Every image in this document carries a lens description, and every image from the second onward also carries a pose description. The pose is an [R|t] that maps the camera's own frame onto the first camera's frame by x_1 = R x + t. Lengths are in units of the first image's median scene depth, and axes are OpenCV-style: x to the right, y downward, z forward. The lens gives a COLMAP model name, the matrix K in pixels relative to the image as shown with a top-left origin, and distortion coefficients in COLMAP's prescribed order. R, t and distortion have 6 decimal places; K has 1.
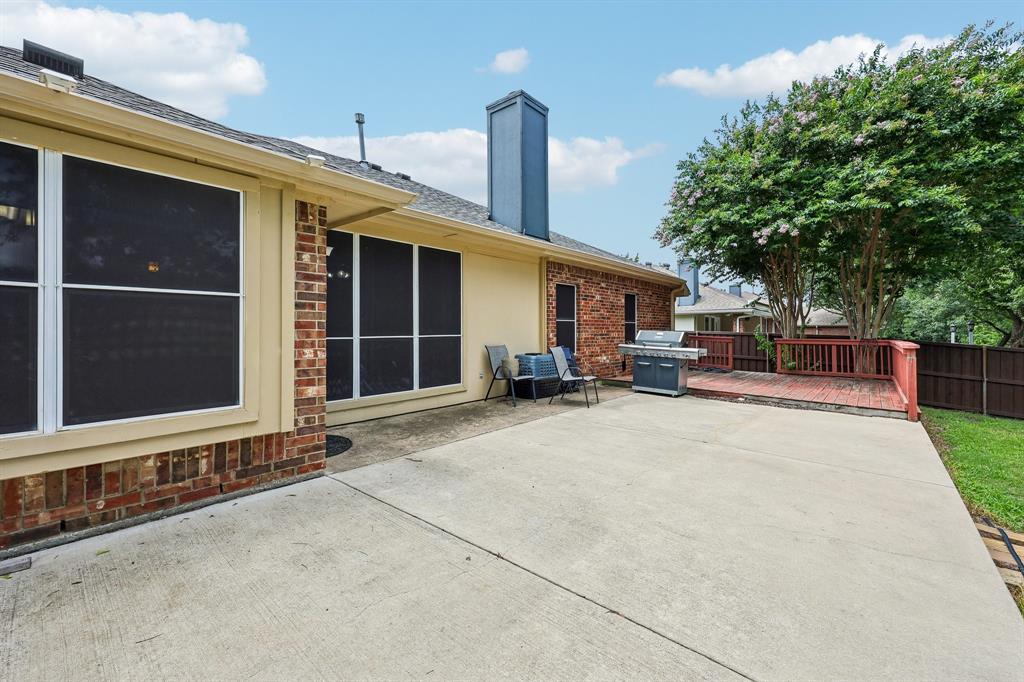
lens RADIAL K [[424.0, 0, 513.0], [0, 424.0, 334.4], [0, 0, 1]] dist [0.003146, -0.000475]
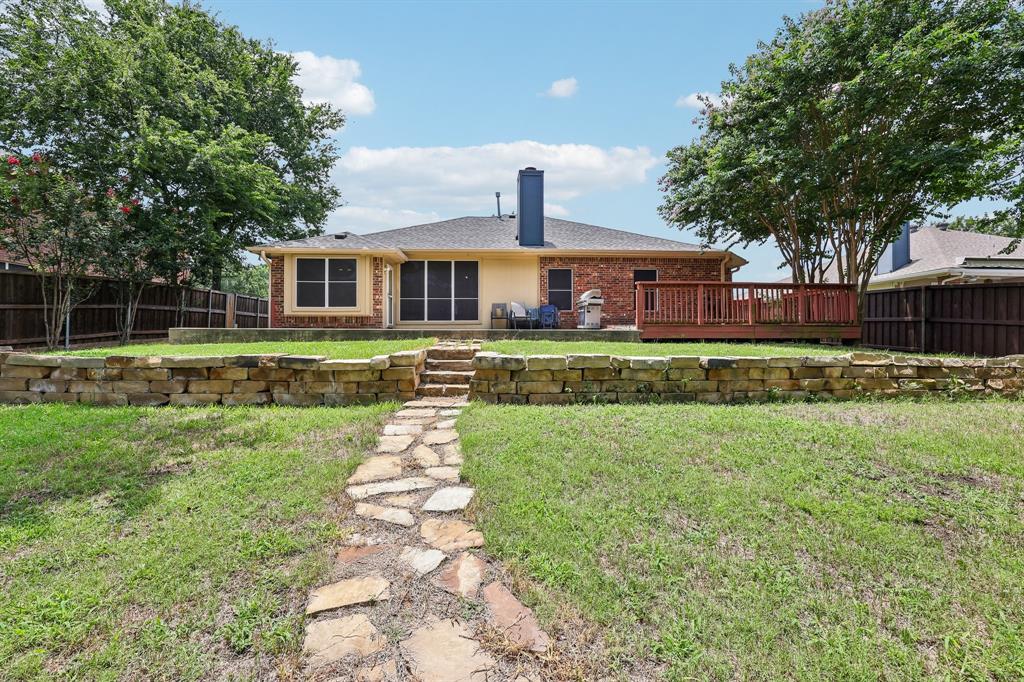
lens RADIAL K [[417.4, 0, 503.5], [0, 417.4, 325.9], [0, 0, 1]] dist [-0.002880, -0.000340]
pose [[0.698729, -0.022931, -0.715019, 1.291359], [-0.003546, 0.999363, -0.035515, 0.188159], [0.715377, 0.027350, 0.698203, -0.343690]]
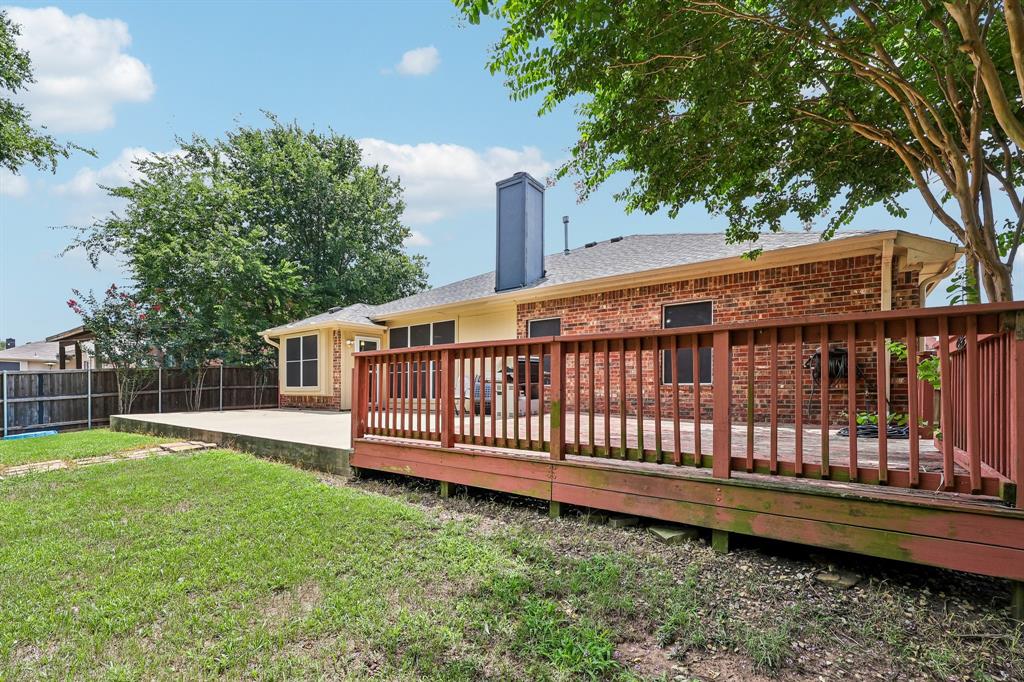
lens RADIAL K [[424.0, 0, 518.0], [0, 424.0, 385.9], [0, 0, 1]] dist [0.003146, -0.000475]
pose [[0.110750, -0.004811, -0.993837, 1.357987], [-0.001322, 0.999987, -0.004988, 0.066748], [0.993847, 0.001866, 0.110743, 0.919039]]
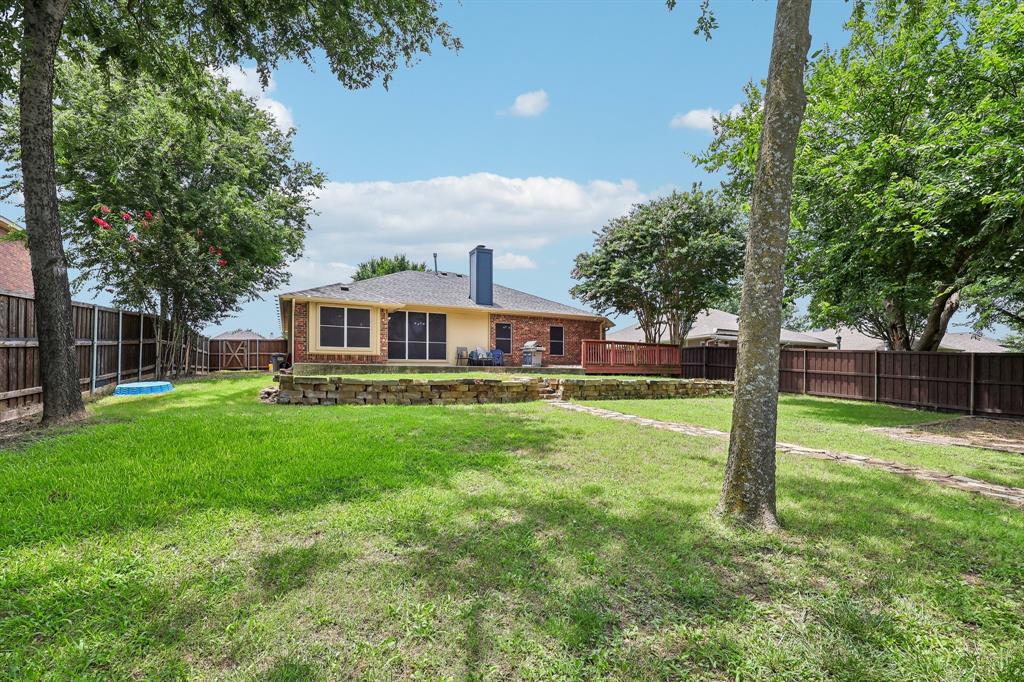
lens RADIAL K [[424.0, 0, 506.4], [0, 424.0, 378.0], [0, 0, 1]] dist [0.003146, -0.000475]
pose [[0.923231, 0.001170, -0.384244, 1.159904], [-0.002973, 0.999987, -0.004098, 0.213930], [0.384234, 0.004925, 0.923223, -1.270107]]
